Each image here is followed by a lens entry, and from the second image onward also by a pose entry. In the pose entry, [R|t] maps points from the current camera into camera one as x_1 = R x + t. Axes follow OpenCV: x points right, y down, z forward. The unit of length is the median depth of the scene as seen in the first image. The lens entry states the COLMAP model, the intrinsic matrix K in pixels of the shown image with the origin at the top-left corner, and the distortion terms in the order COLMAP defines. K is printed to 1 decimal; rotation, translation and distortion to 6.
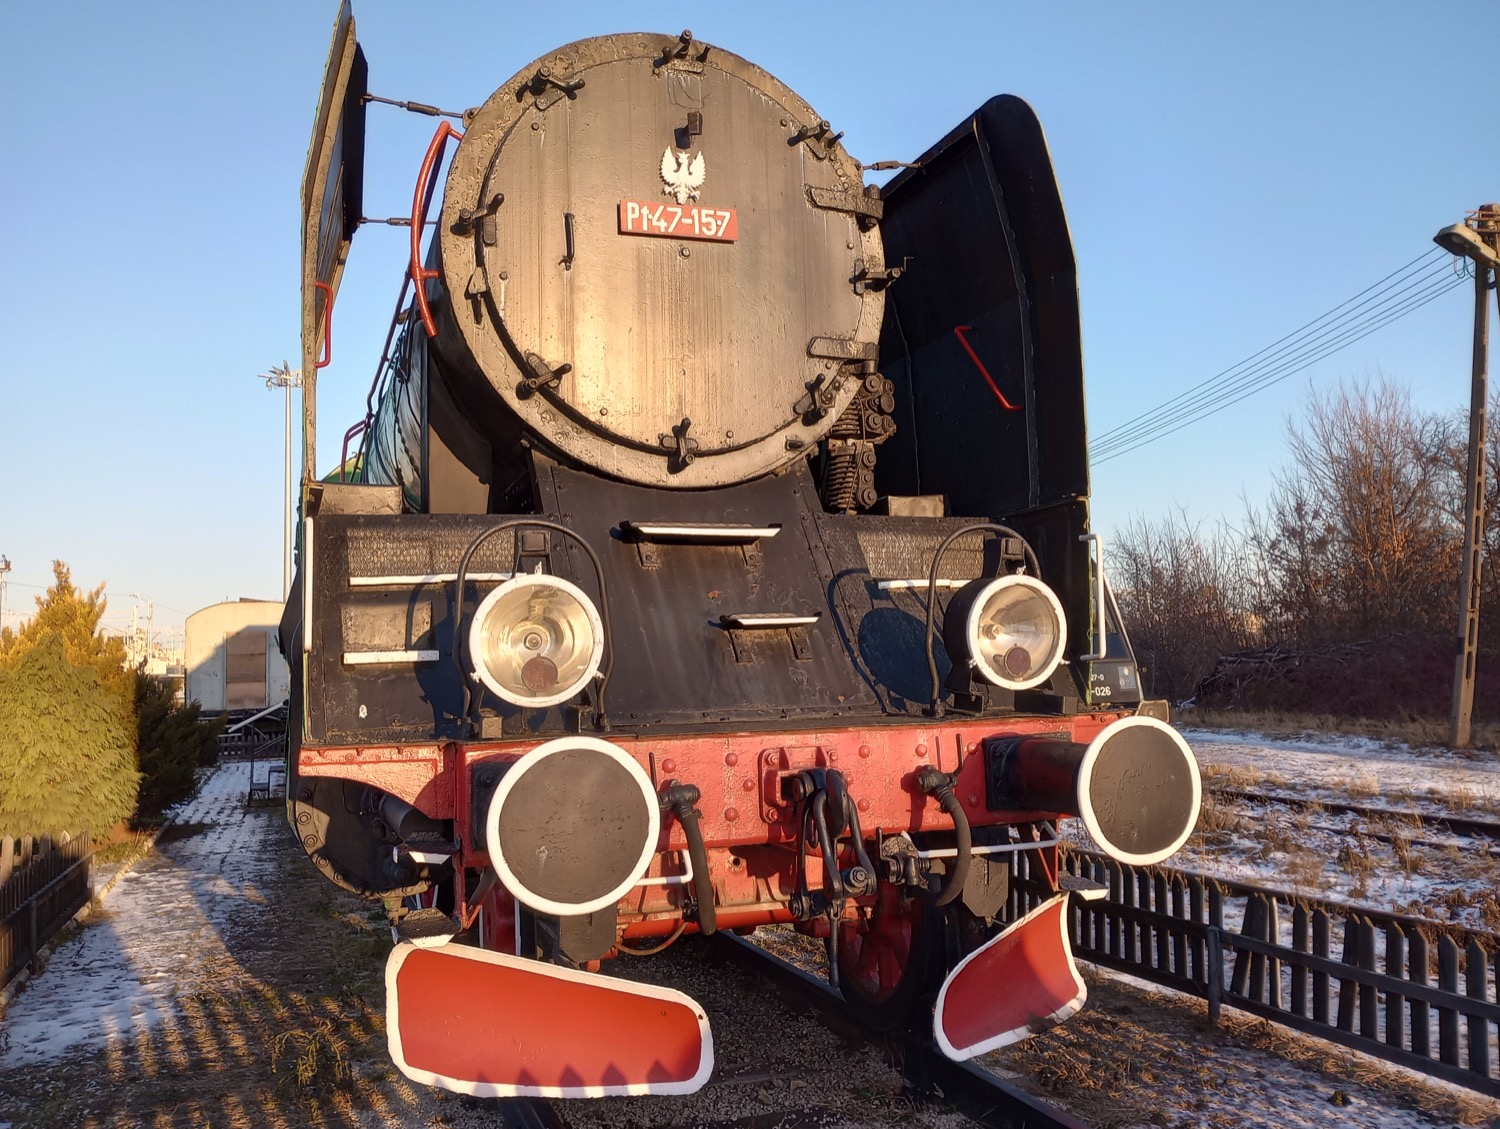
lens RADIAL K [[1266.4, 0, 750.0], [0, 1266.4, 564.5], [0, 0, 1]] dist [0.086568, -0.099413]
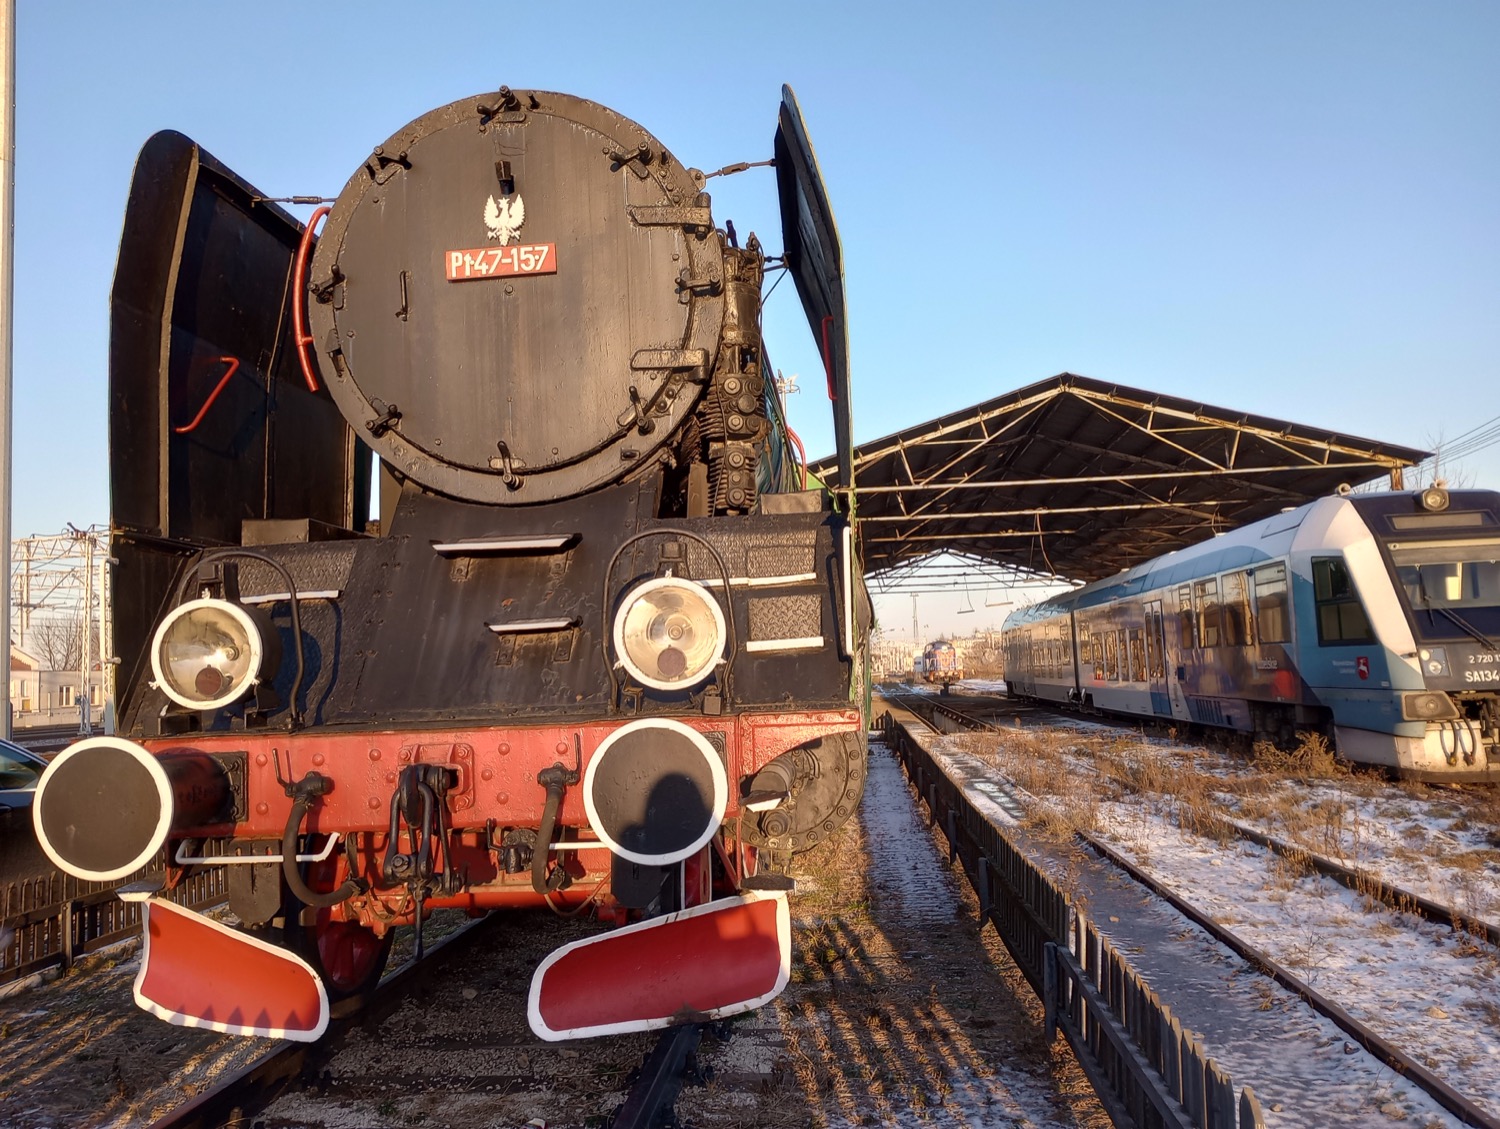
lens RADIAL K [[1266.4, 0, 750.0], [0, 1266.4, 564.5], [0, 0, 1]] dist [0.086568, -0.099413]
pose [[0.902977, -0.042923, -0.427541, 0.603024], [0.050042, 0.998732, 0.005422, -0.004275], [0.426766, -0.026291, 0.903980, 0.091923]]
